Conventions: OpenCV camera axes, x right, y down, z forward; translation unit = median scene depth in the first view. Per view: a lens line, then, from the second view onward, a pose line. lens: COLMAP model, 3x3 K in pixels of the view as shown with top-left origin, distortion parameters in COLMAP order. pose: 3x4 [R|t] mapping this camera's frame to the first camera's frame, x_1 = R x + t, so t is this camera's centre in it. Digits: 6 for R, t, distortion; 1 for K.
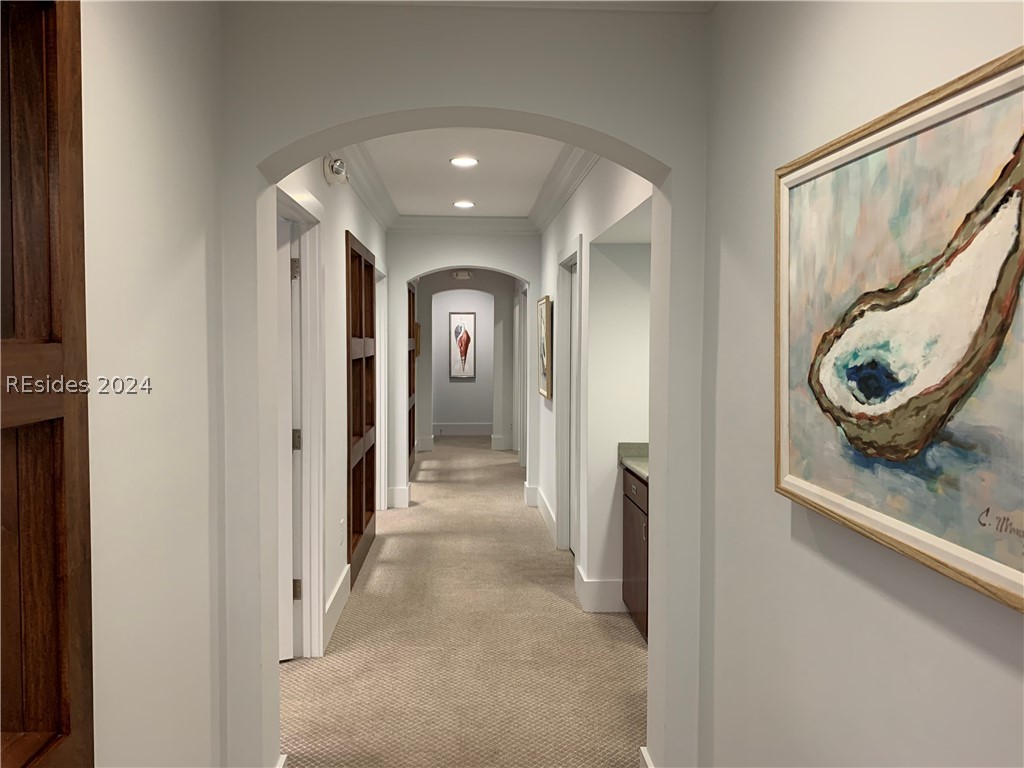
lens RADIAL K [[789.0, 0, 512.0], [0, 789.0, 384.0], [0, 0, 1]] dist [0.006206, -0.004603]
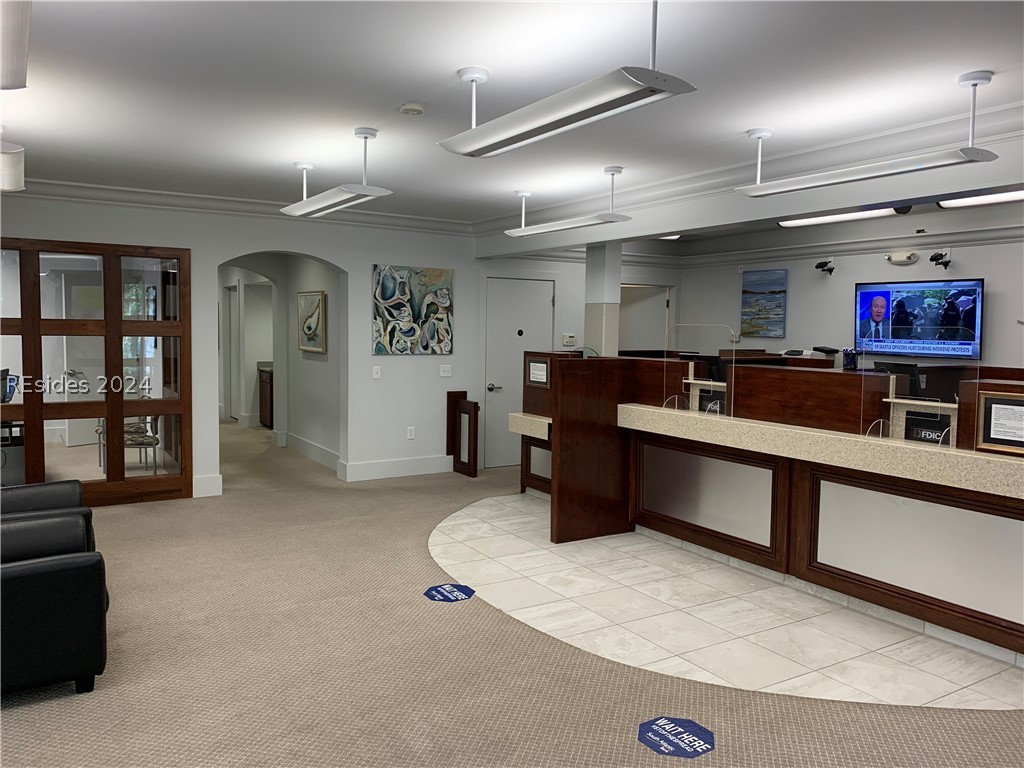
lens RADIAL K [[789.0, 0, 512.0], [0, 789.0, 384.0], [0, 0, 1]] dist [0.006206, -0.004603]
pose [[0.879587, -0.030007, 0.474792, -0.299151], [0.017572, 0.999377, 0.030606, 0.070360], [-0.475414, -0.018578, 0.879566, -1.387445]]
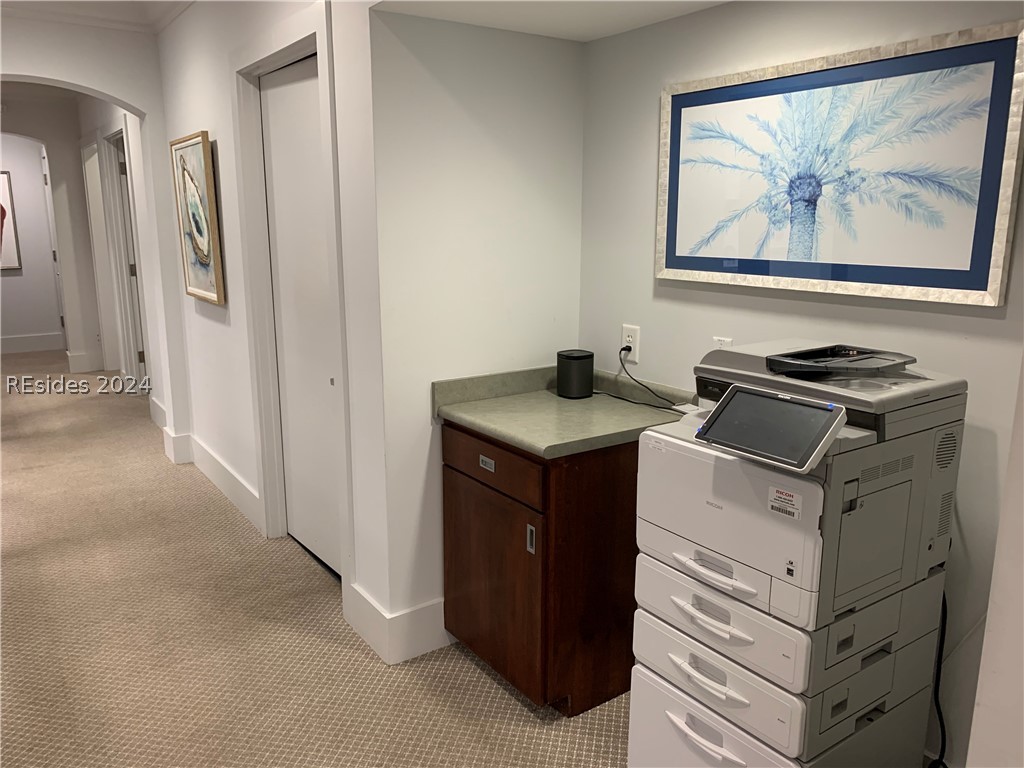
lens RADIAL K [[789.0, 0, 512.0], [0, 789.0, 384.0], [0, 0, 1]] dist [0.006206, -0.004603]
pose [[0.854427, -0.113916, 0.506929, -0.092453], [0.034683, 0.985997, 0.163114, -0.014805], [-0.518412, -0.121787, 0.846414, 0.398801]]
